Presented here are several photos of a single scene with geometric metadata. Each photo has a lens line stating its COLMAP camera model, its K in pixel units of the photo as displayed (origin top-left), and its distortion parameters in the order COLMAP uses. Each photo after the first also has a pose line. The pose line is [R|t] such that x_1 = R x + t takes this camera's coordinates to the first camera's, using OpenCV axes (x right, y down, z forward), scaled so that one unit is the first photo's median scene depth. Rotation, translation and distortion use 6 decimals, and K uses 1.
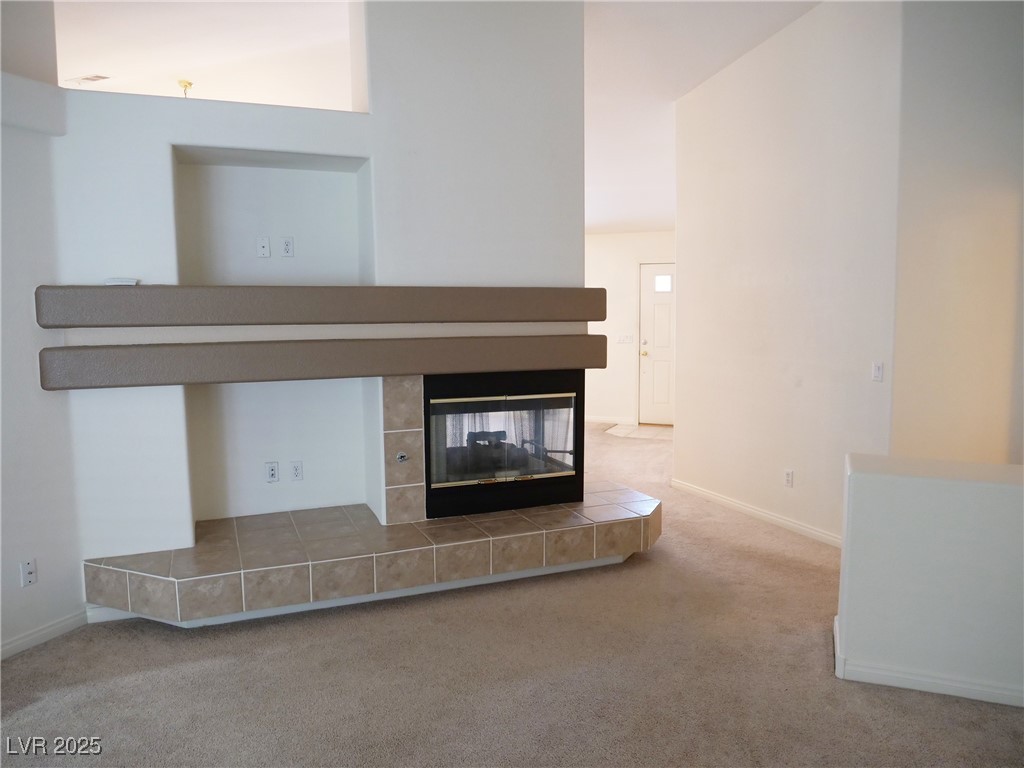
lens RADIAL K [[740.3, 0, 512.0], [0, 740.3, 384.0], [0, 0, 1]] dist [-0.037744, 0.003288]
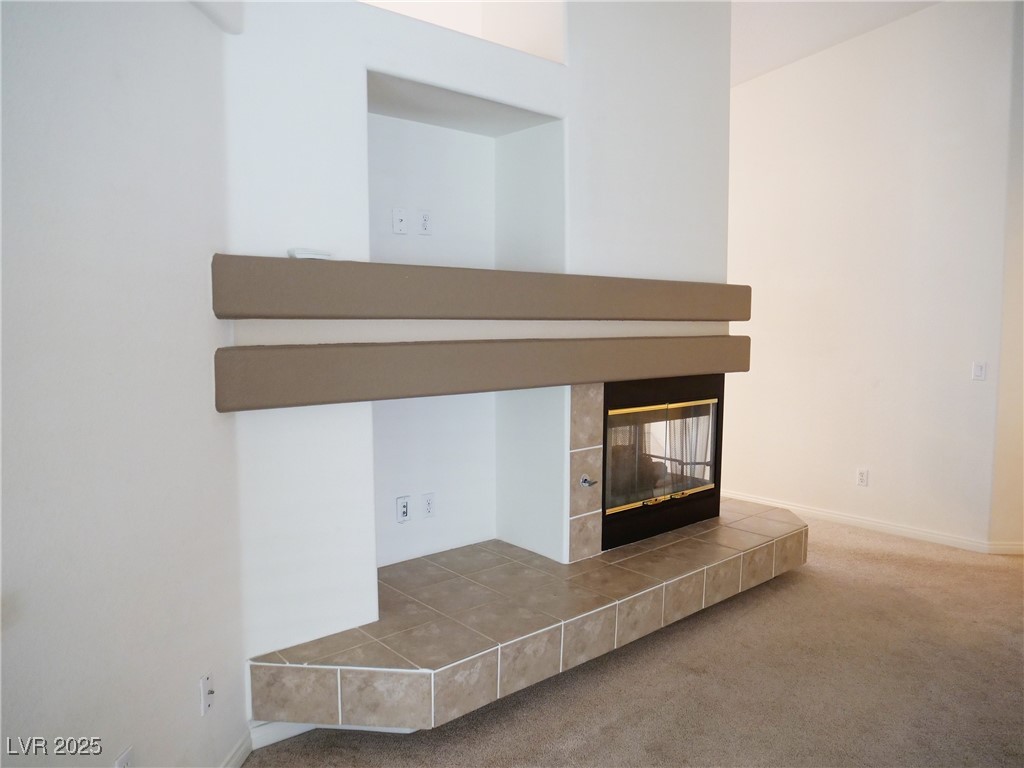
lens RADIAL K [[743.2, 0, 520.3], [0, 743.2, 376.0], [0, 0, 1]] dist [-0.061633, 0.030596]
pose [[0.947924, -0.014345, 0.318175, -0.483642], [0.020972, 0.999628, -0.017412, -0.005846], [-0.317807, 0.023178, 0.947872, 0.226712]]
